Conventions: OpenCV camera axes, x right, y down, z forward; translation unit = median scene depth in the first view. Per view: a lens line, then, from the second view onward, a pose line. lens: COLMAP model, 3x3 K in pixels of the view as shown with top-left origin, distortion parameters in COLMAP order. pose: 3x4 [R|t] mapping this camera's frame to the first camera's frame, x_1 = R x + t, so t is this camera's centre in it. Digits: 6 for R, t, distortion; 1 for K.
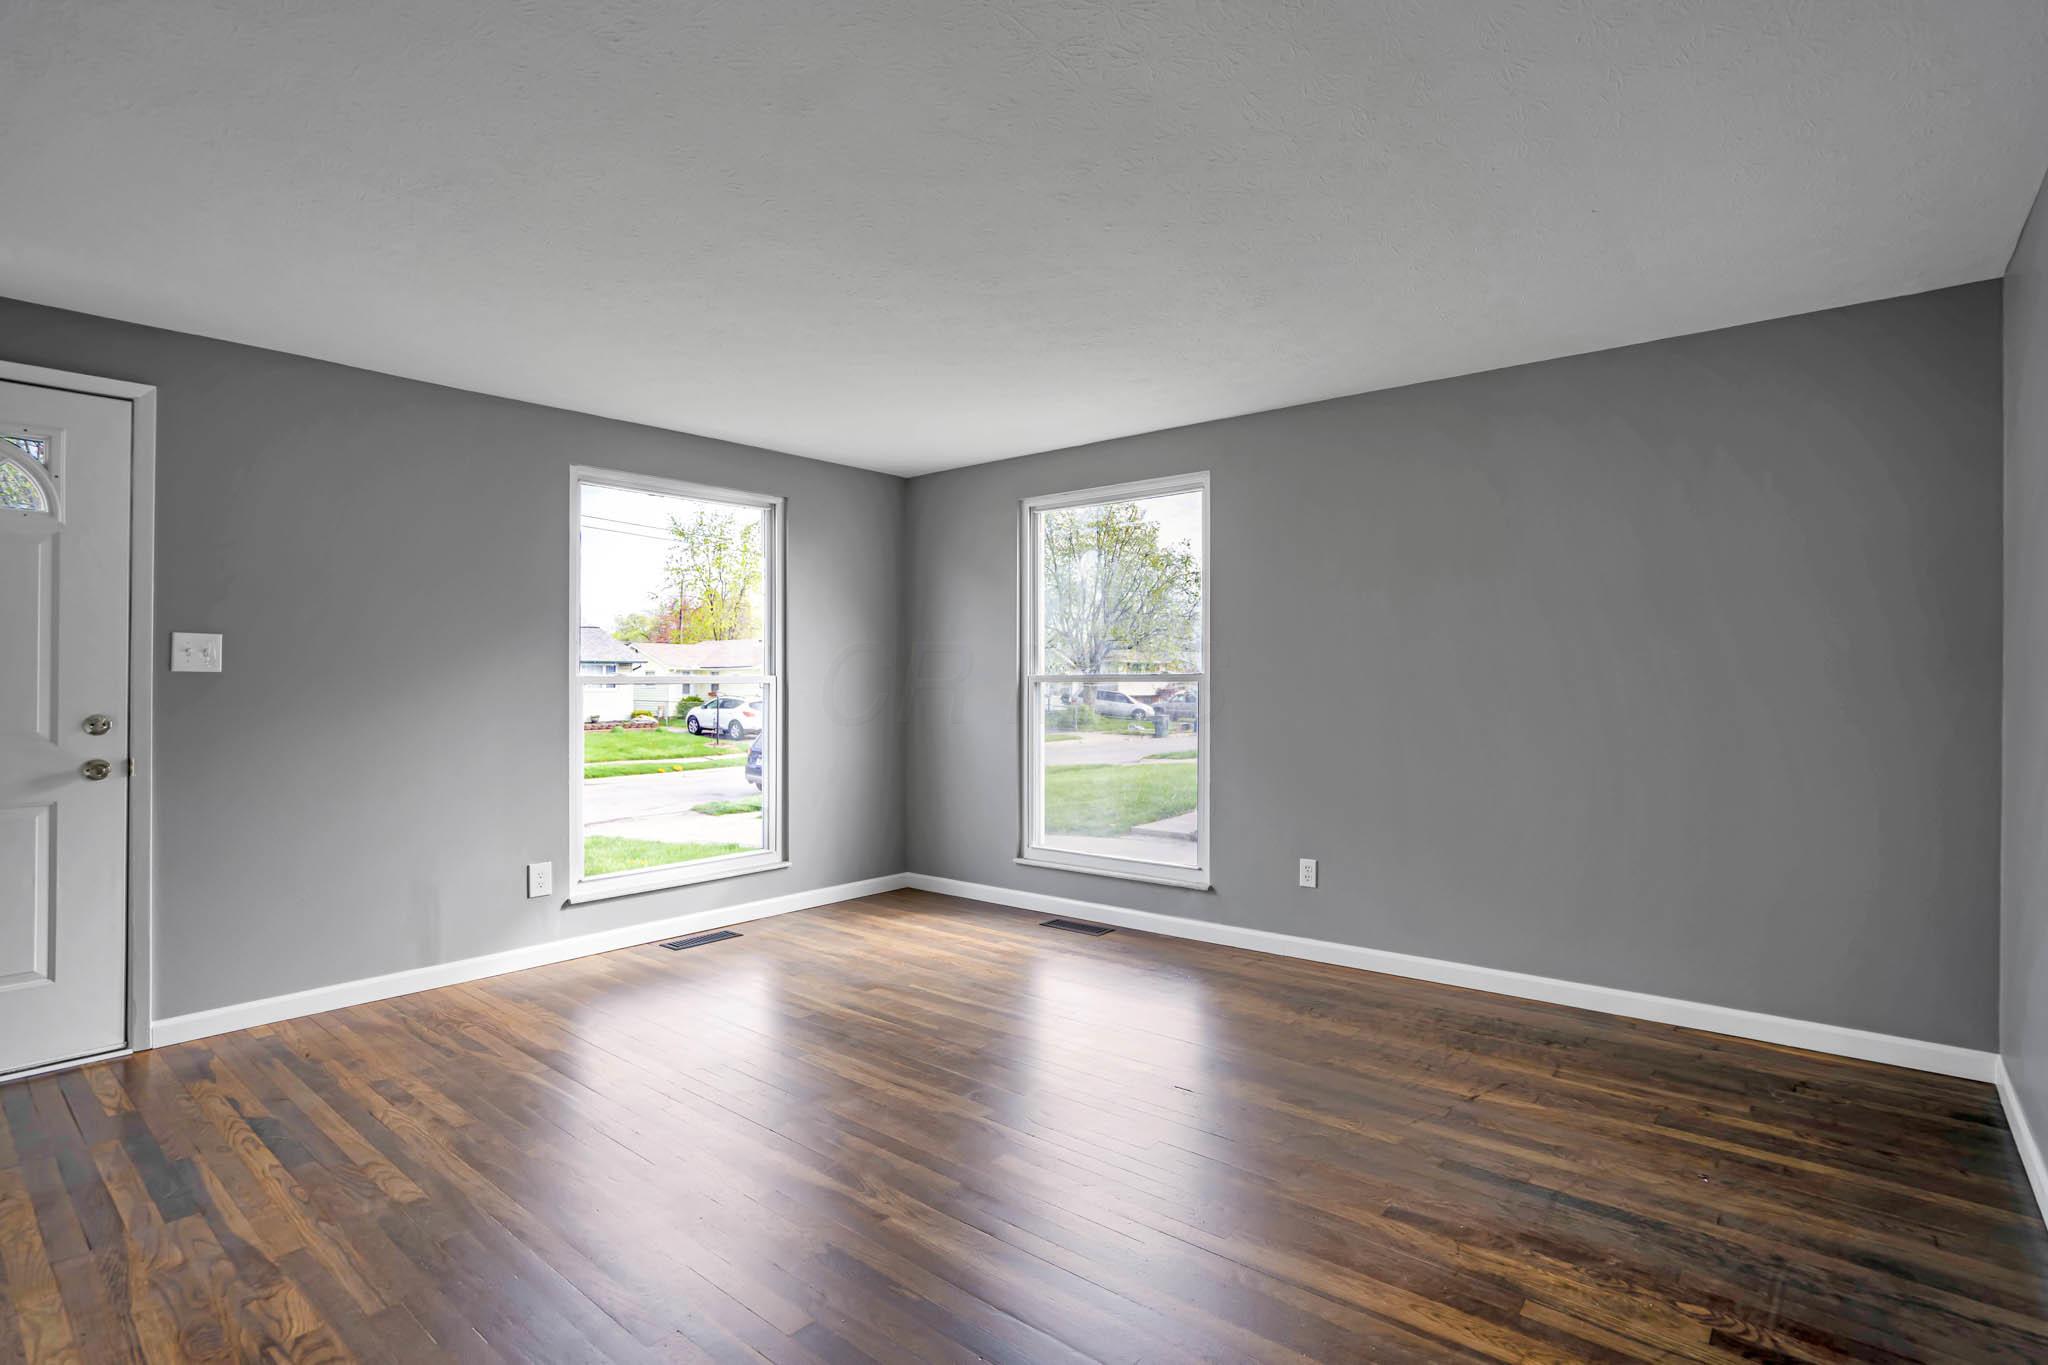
lens RADIAL K [[975.5, 0, 1030.3], [0, 975.5, 685.1], [0, 0, 1]] dist [-0.052117, 0.021891]
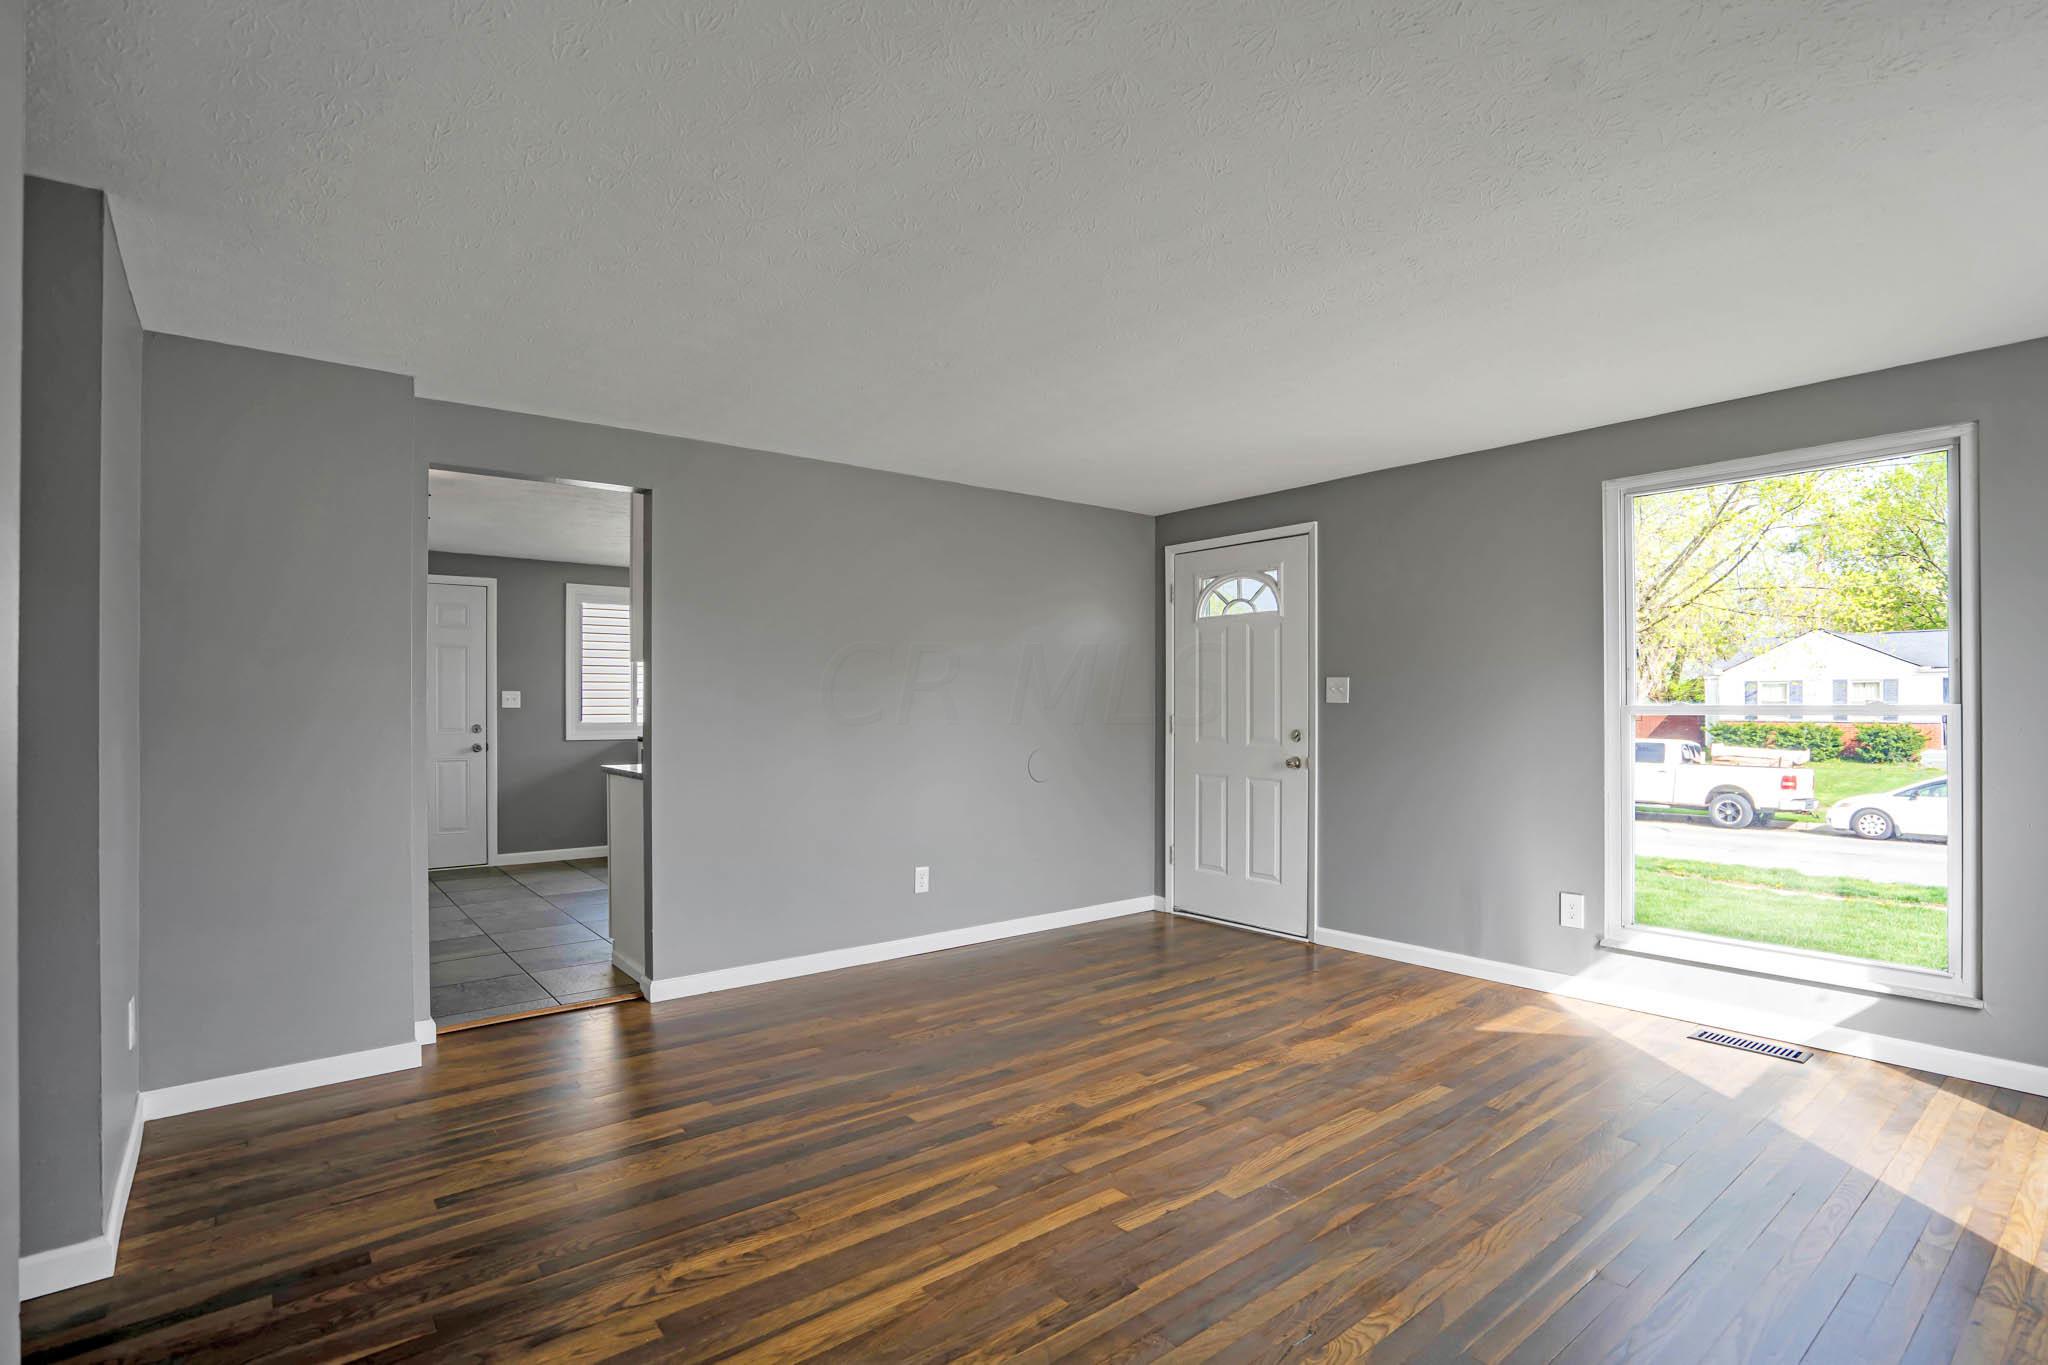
lens RADIAL K [[975.5, 0, 1030.3], [0, 975.5, 685.1], [0, 0, 1]] dist [-0.052117, 0.021891]
pose [[-0.165647, -0.013508, -0.986093, 0.780883], [-0.000202, 0.999907, -0.013664, -0.022890], [0.986185, -0.002064, -0.165634, 0.849742]]
